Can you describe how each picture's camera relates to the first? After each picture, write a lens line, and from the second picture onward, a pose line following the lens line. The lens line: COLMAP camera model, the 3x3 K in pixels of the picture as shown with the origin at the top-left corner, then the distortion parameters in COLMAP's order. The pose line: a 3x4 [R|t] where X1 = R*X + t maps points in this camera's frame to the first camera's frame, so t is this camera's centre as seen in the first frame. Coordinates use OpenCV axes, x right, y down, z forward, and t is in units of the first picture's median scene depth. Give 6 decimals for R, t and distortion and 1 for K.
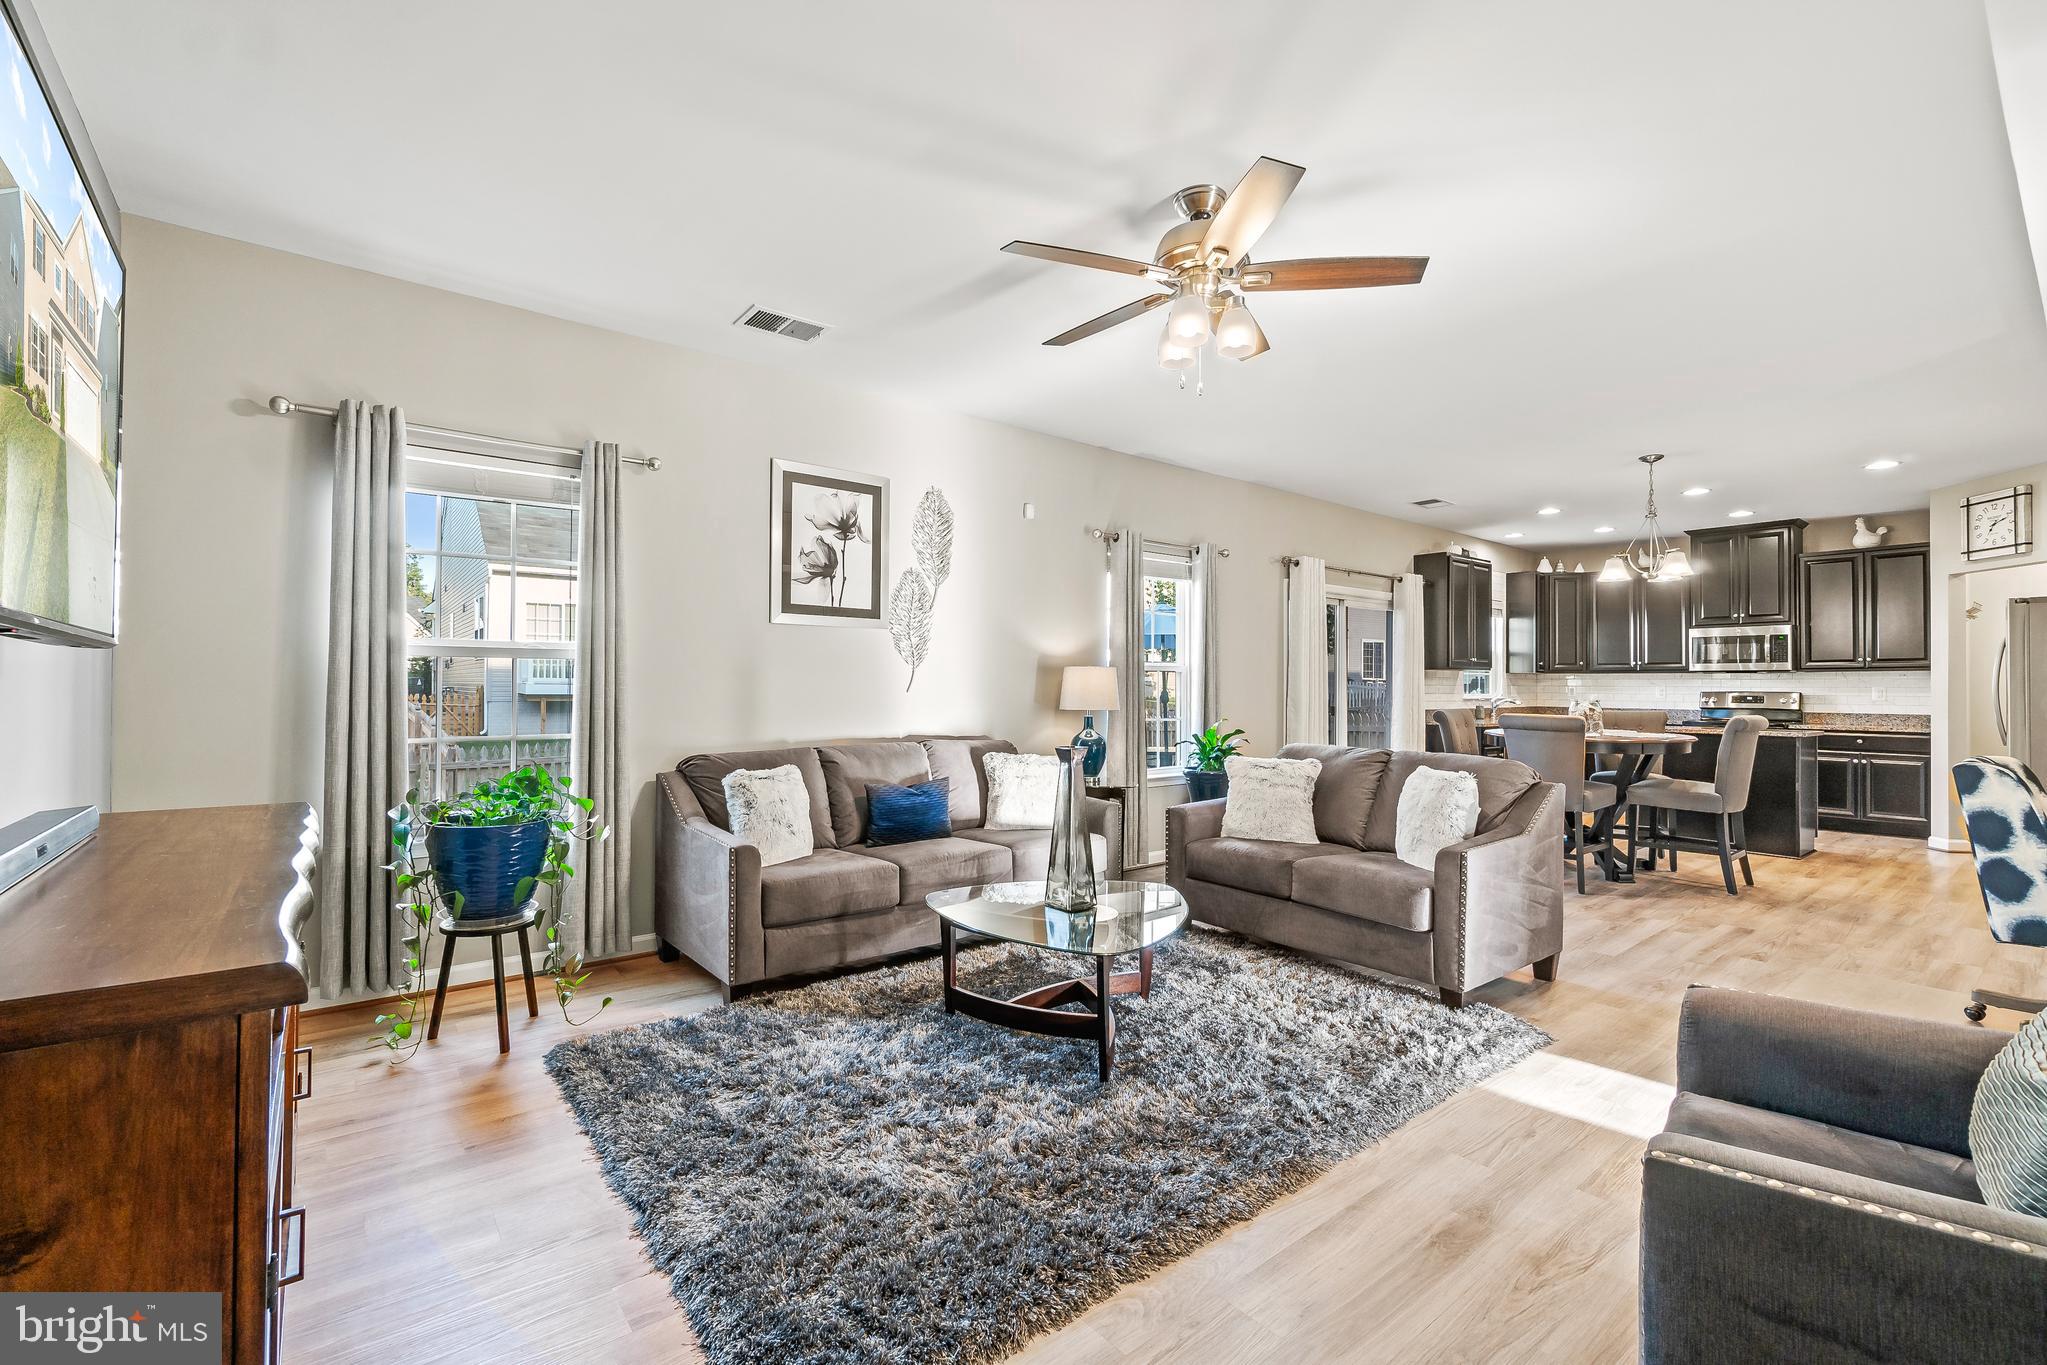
lens RADIAL K [[891.5, 0, 1019.7], [0, 891.5, 680.4], [0, 0, 1]] dist [0.004177, -0.000459]
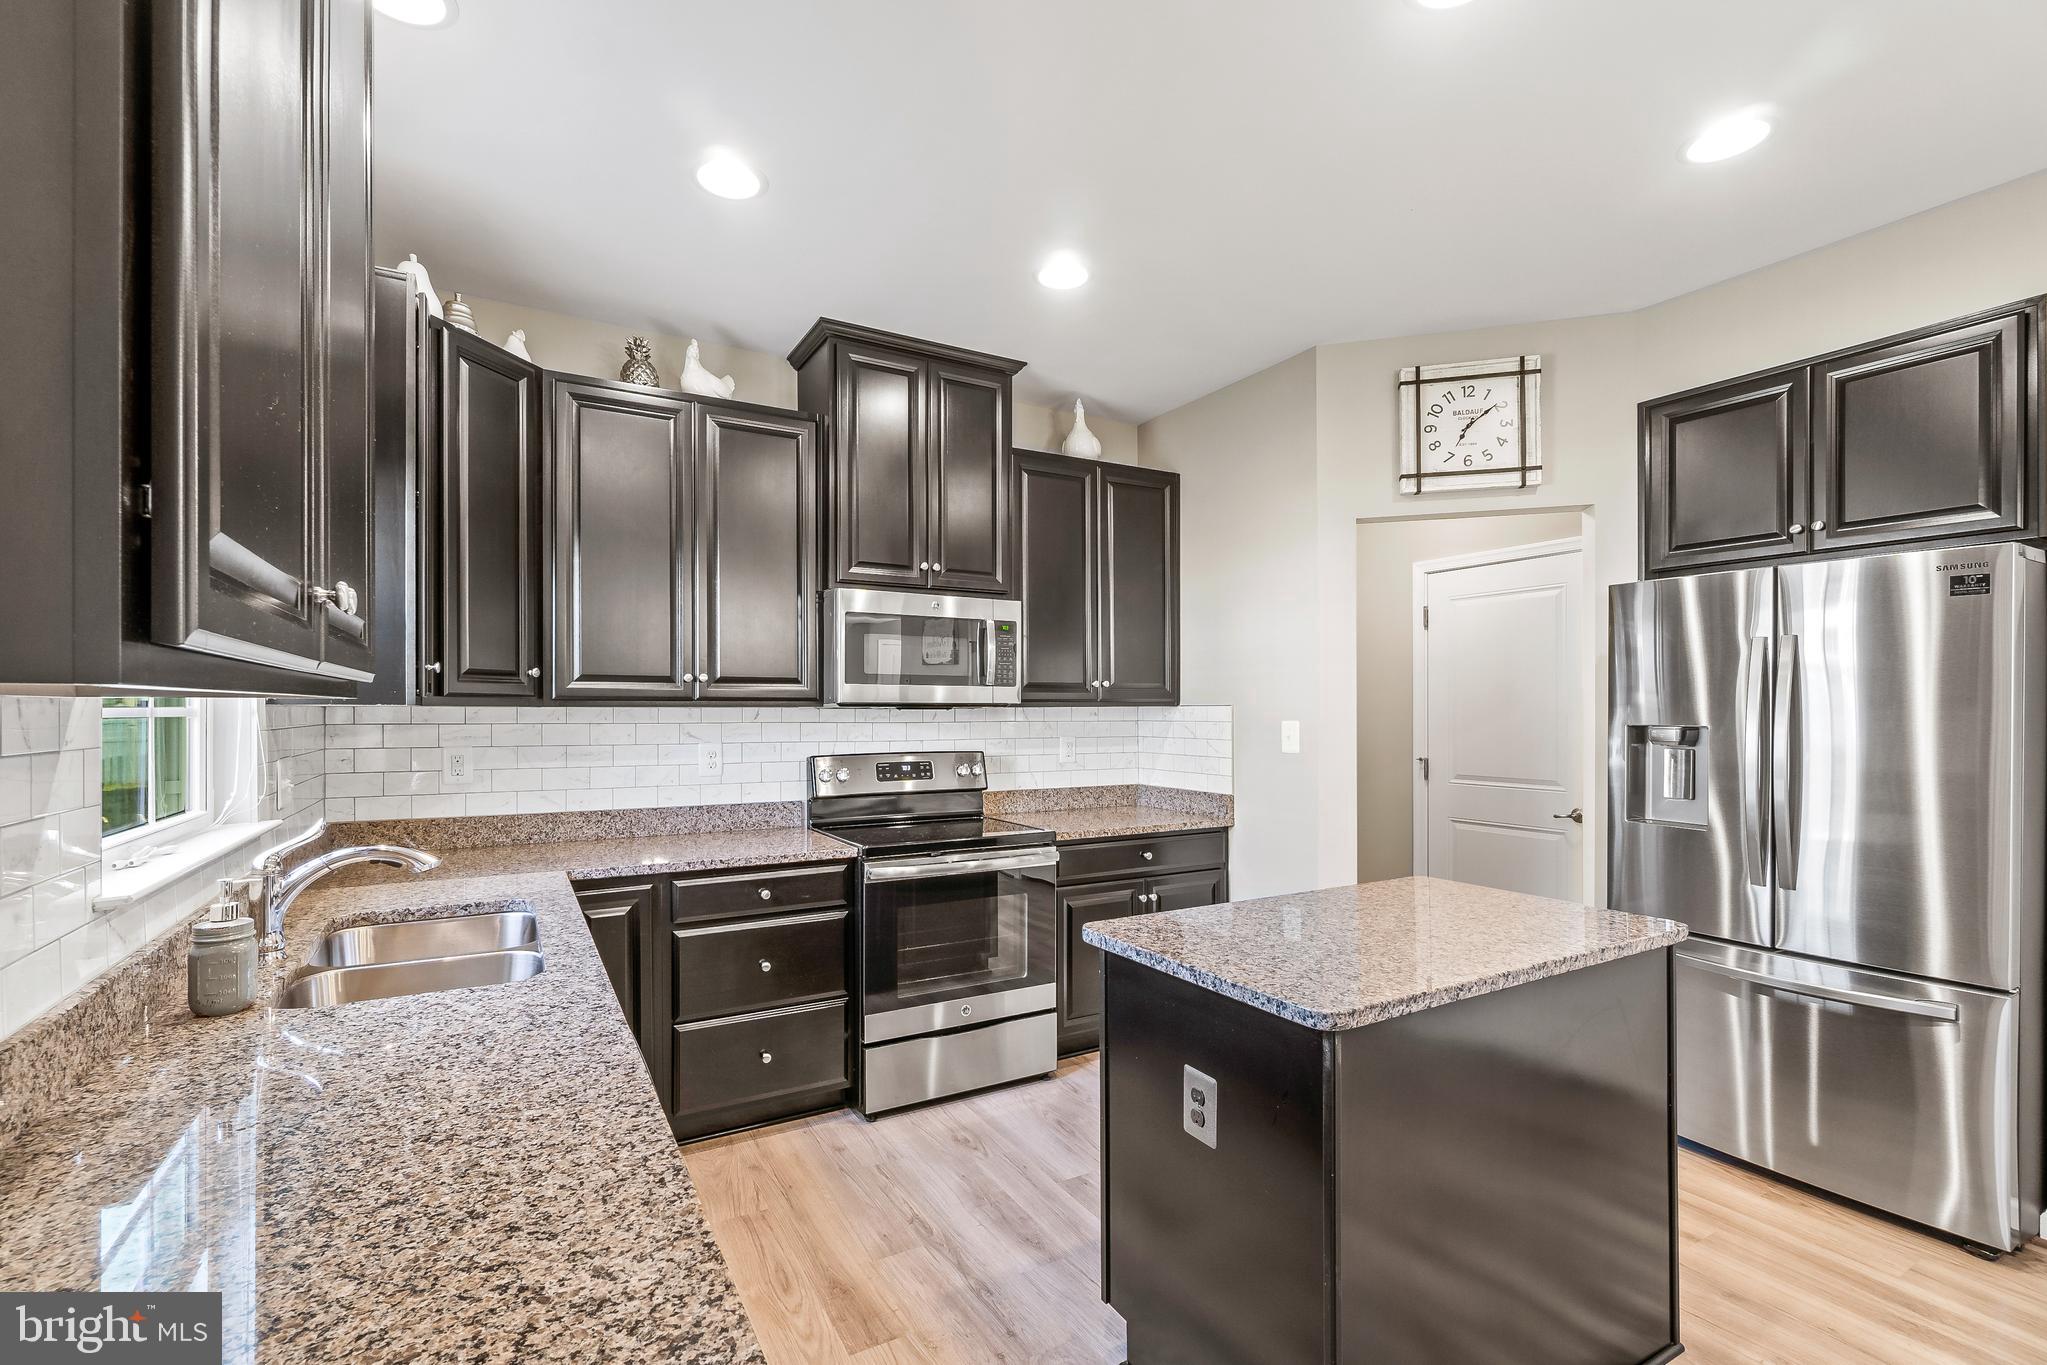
lens RADIAL K [[891.5, 0, 1015.4], [0, 891.5, 703.2], [0, 0, 1]] dist [0.004177, -0.000459]
pose [[0.166356, 0.000264, 0.986066, 0.440555], [-0.004868, 0.999988, 0.000554, -0.012334], [-0.986054, -0.004892, 0.166356, 0.946399]]
